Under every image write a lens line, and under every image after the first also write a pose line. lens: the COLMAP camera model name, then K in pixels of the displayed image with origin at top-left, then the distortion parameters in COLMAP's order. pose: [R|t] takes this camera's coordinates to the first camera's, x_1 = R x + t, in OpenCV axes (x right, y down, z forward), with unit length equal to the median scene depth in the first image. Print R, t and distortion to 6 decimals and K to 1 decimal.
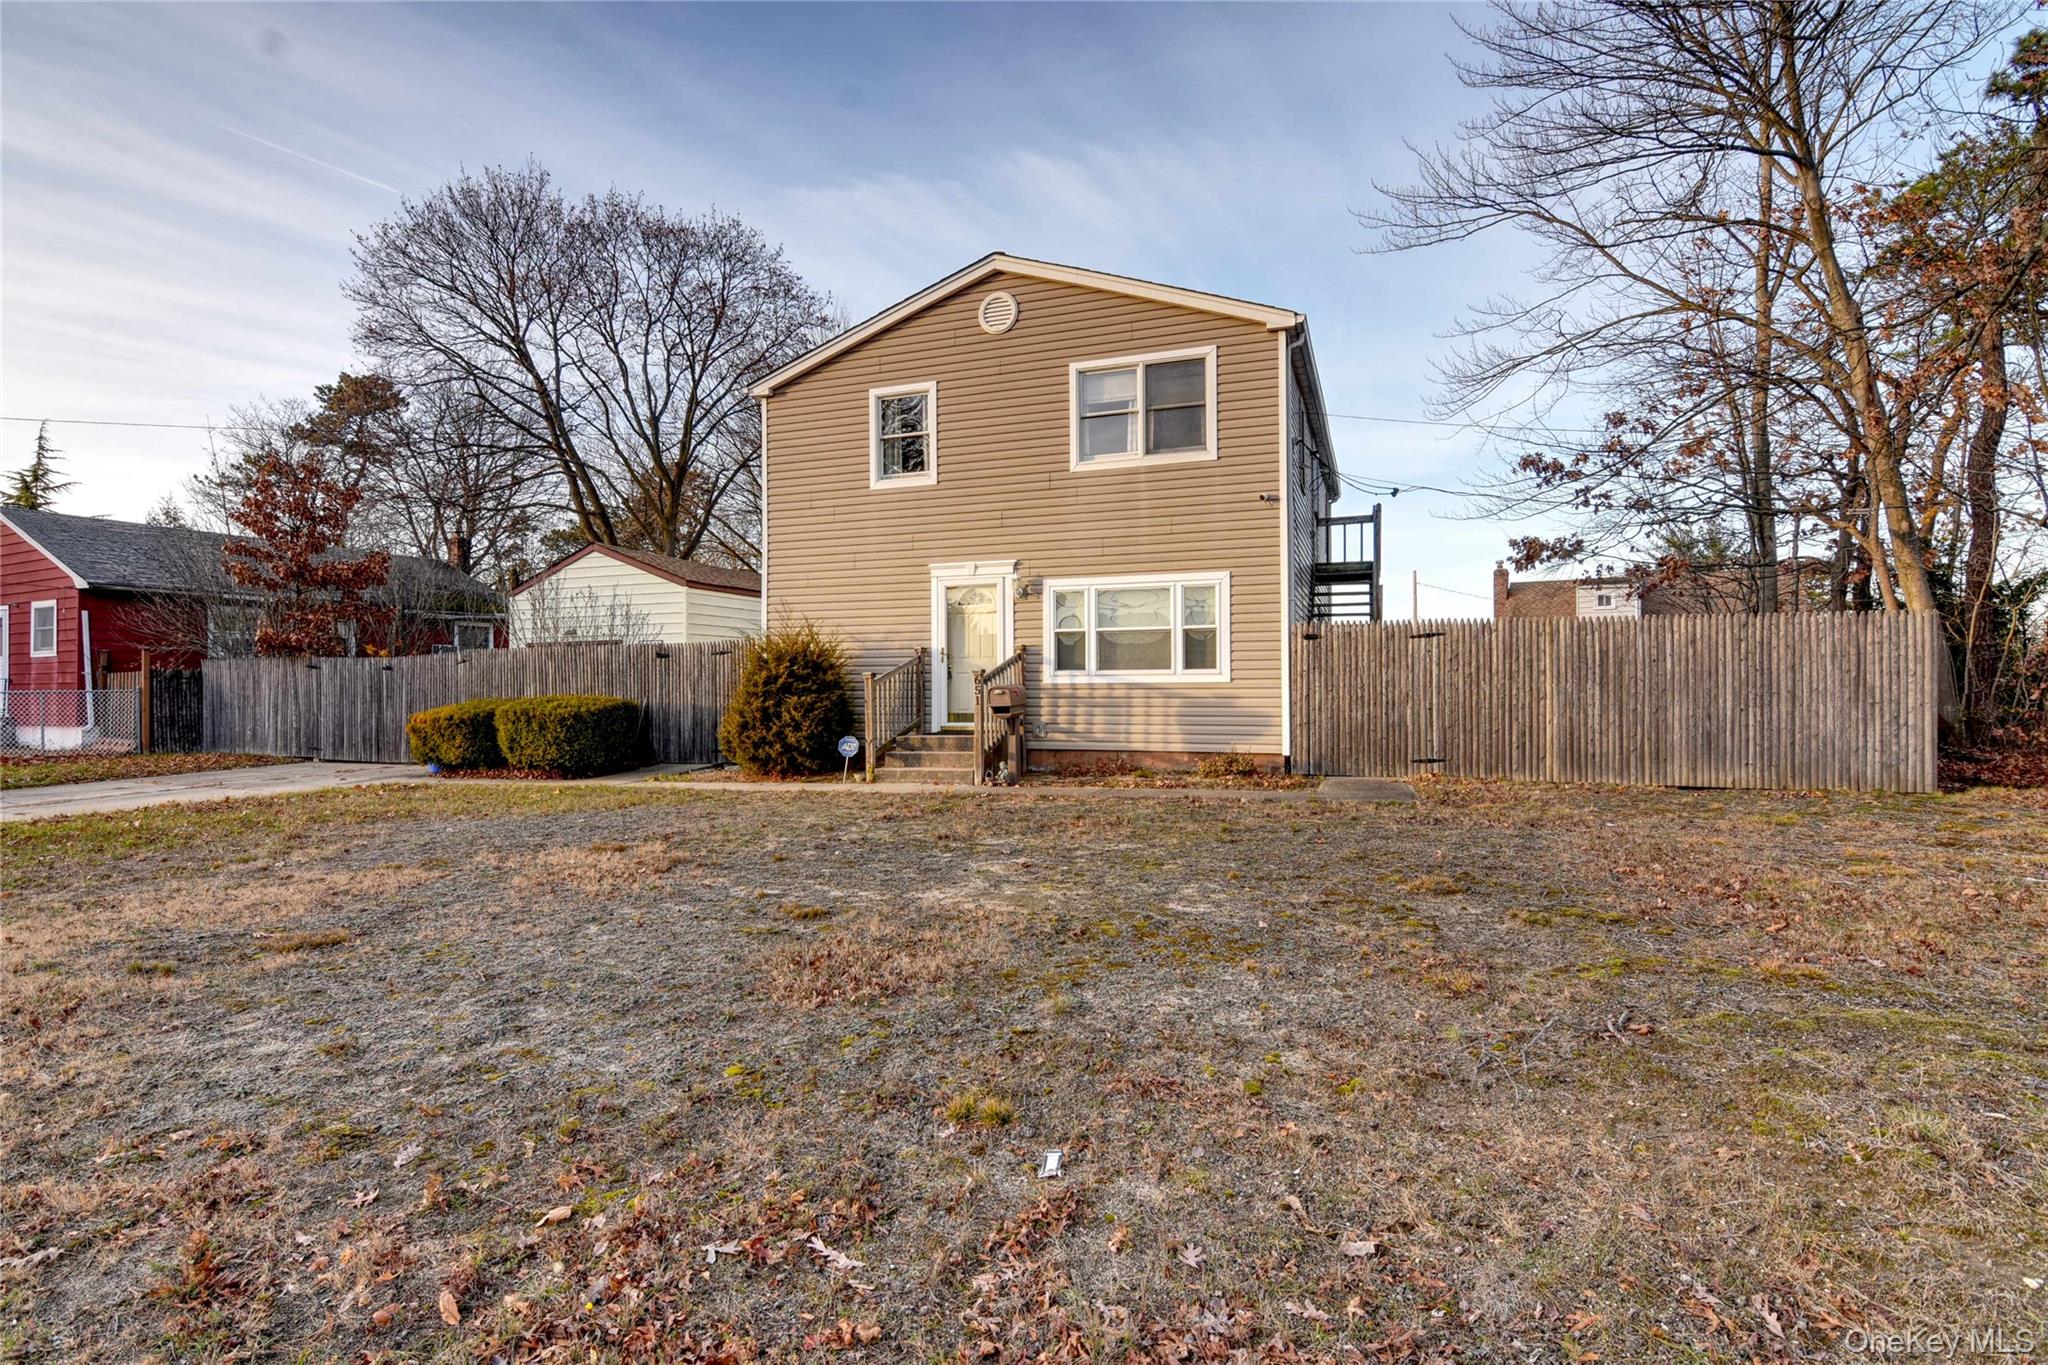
lens RADIAL K [[987.3, 0, 1016.4], [0, 987.3, 684.4], [0, 0, 1]] dist [-0.016165, -0.005546]
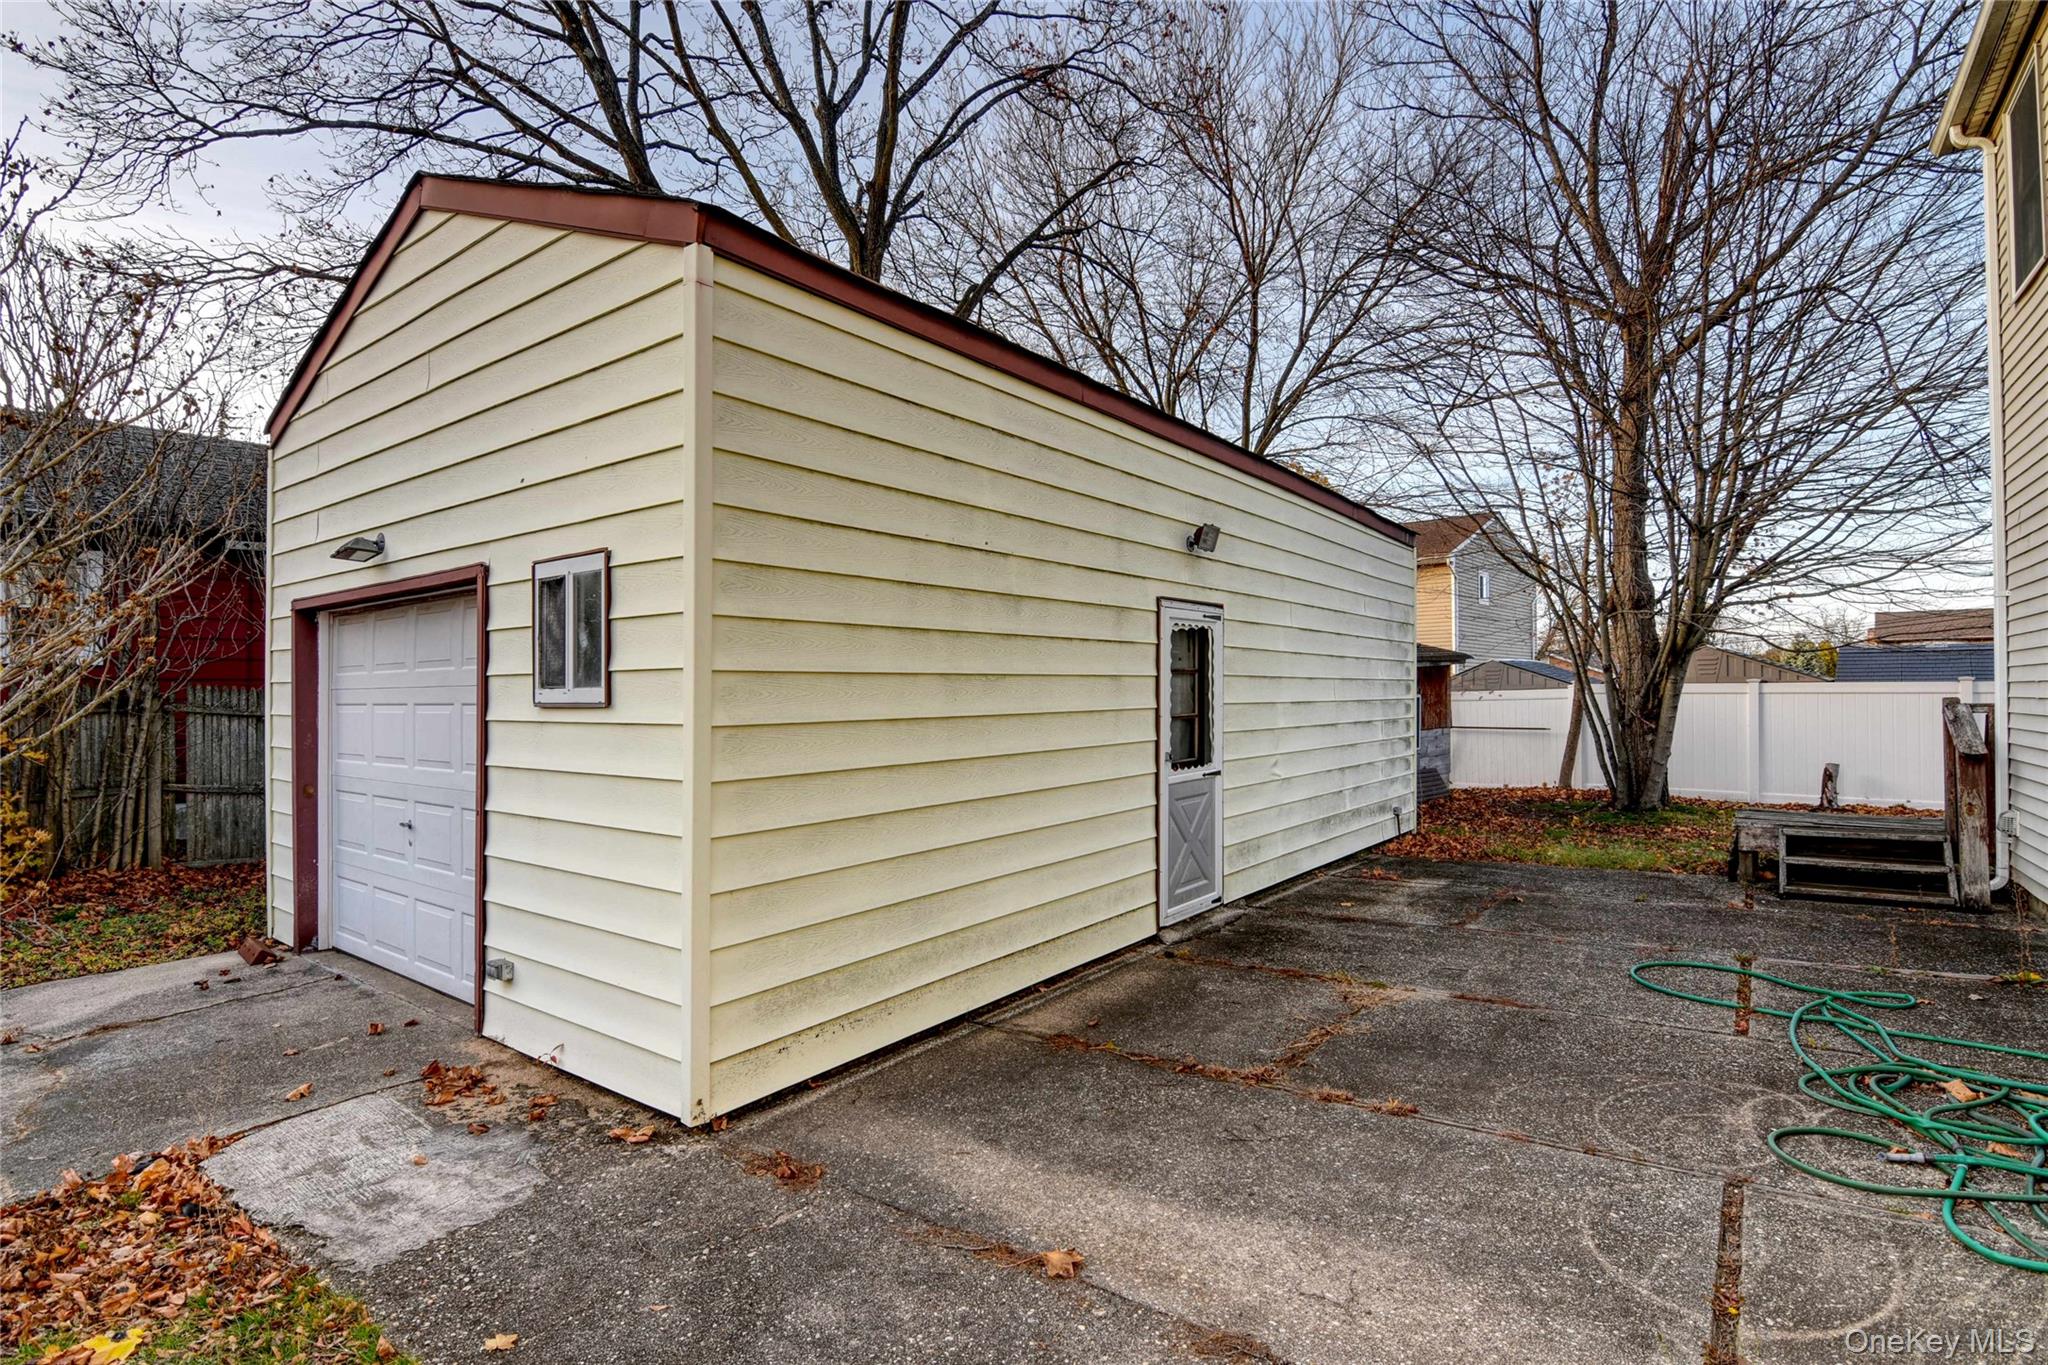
lens RADIAL K [[987.3, 0, 1020.8], [0, 987.3, 686.4], [0, 0, 1]] dist [-0.016165, -0.005546]
pose [[0.958276, 0.005307, -0.285795, -0.348698], [-0.007260, 0.999957, -0.005774, -0.014565], [0.285752, 0.007608, 0.958274, 1.342461]]
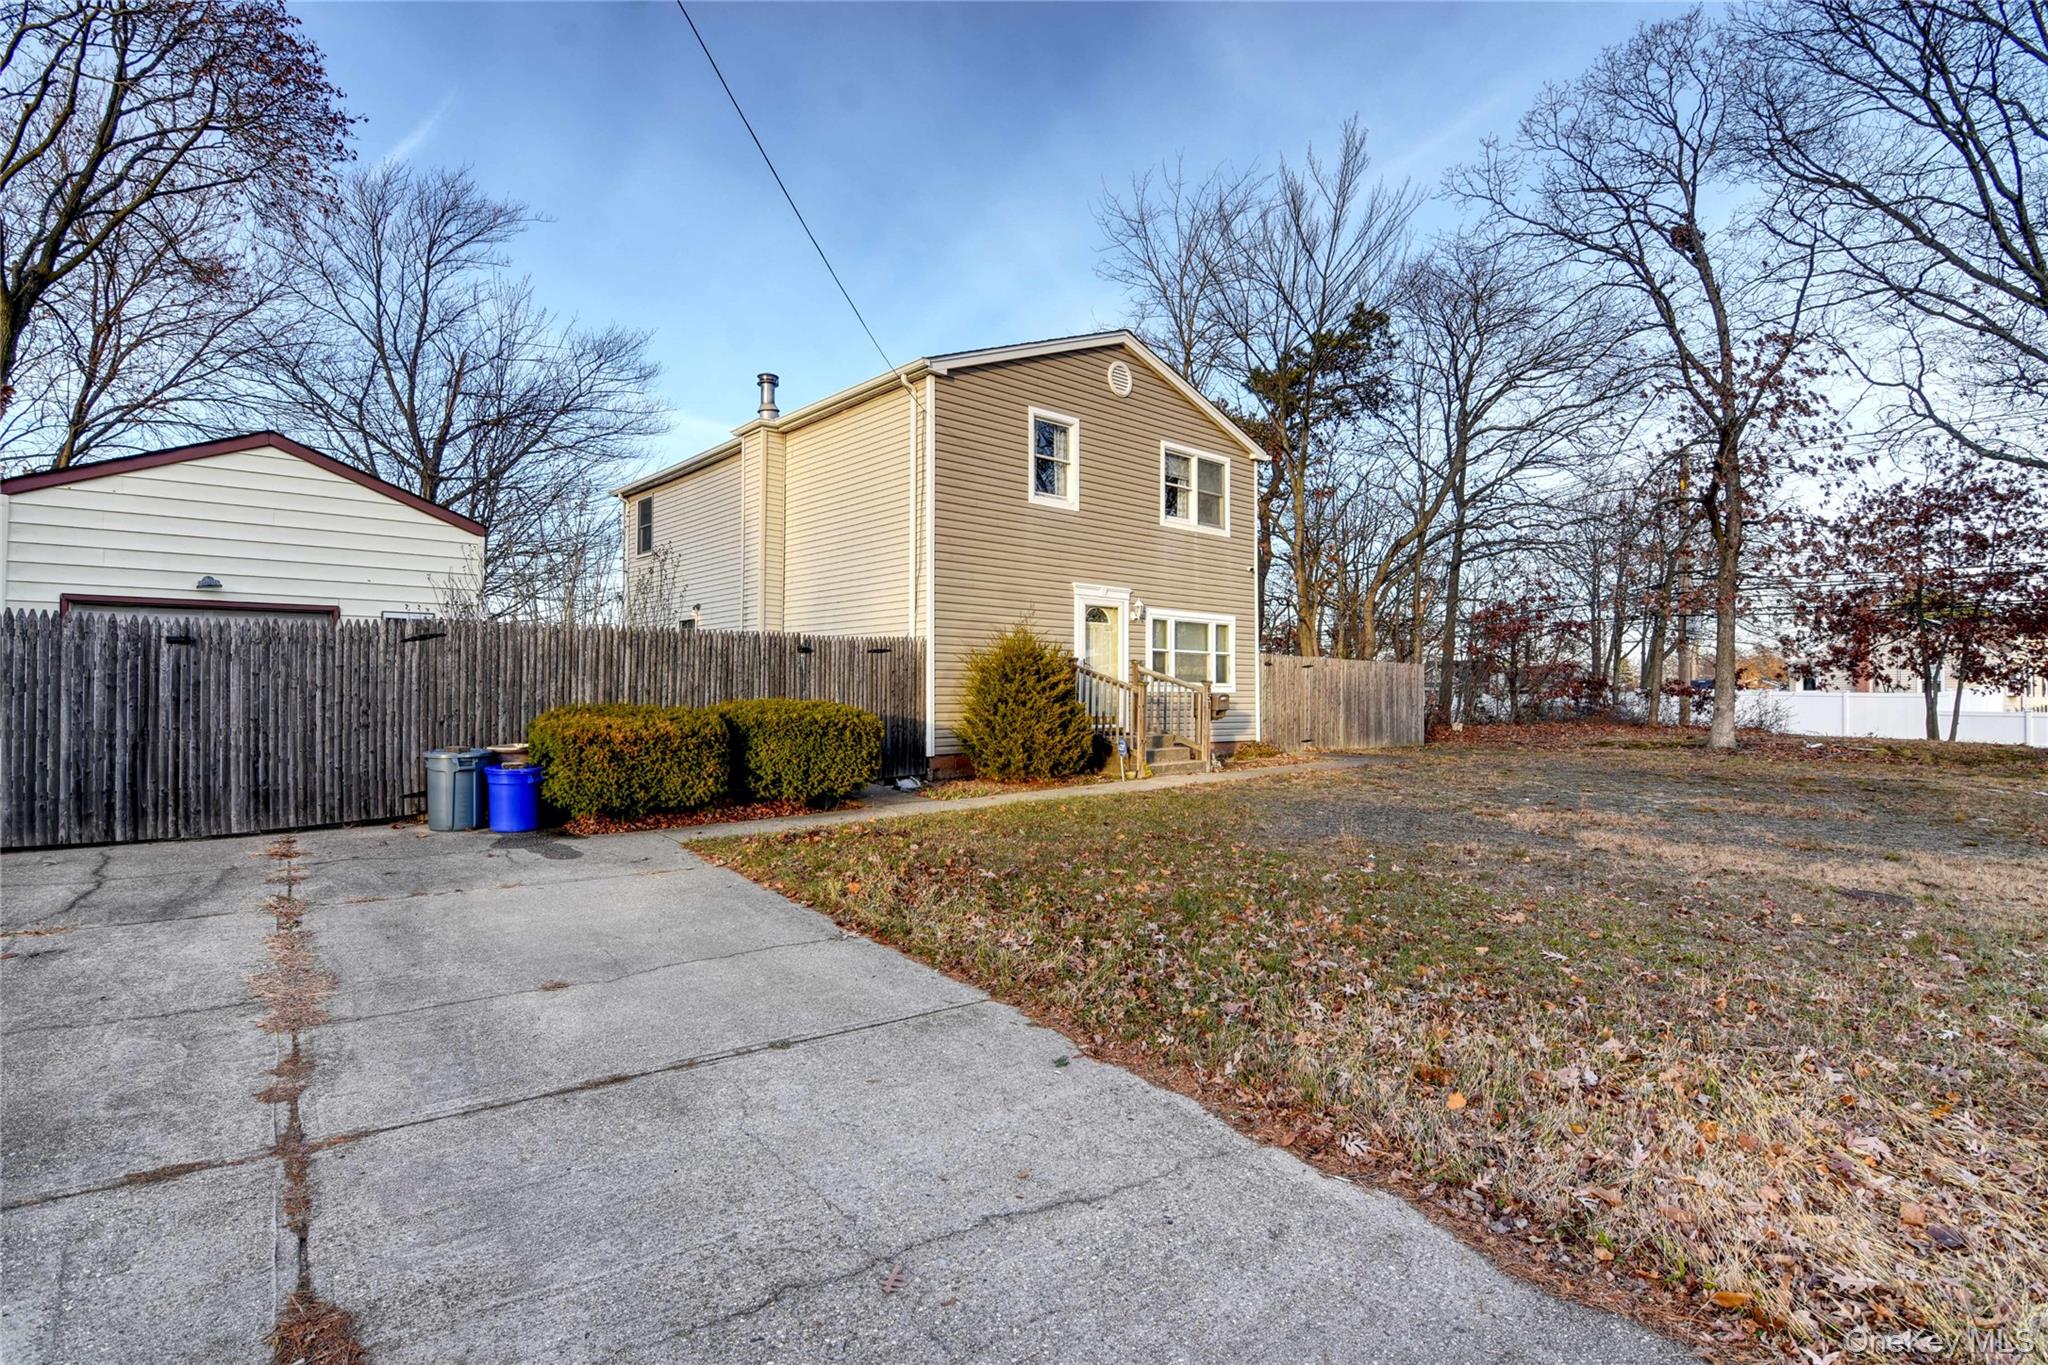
lens RADIAL K [[987.3, 0, 1023.1], [0, 987.3, 683.5], [0, 0, 1]] dist [-0.016165, -0.005546]
pose [[0.474195, 0.018808, 0.880219, -1.153180], [-0.011591, 0.999819, -0.015119, 0.009427], [-0.880344, -0.003033, 0.474327, 0.557572]]
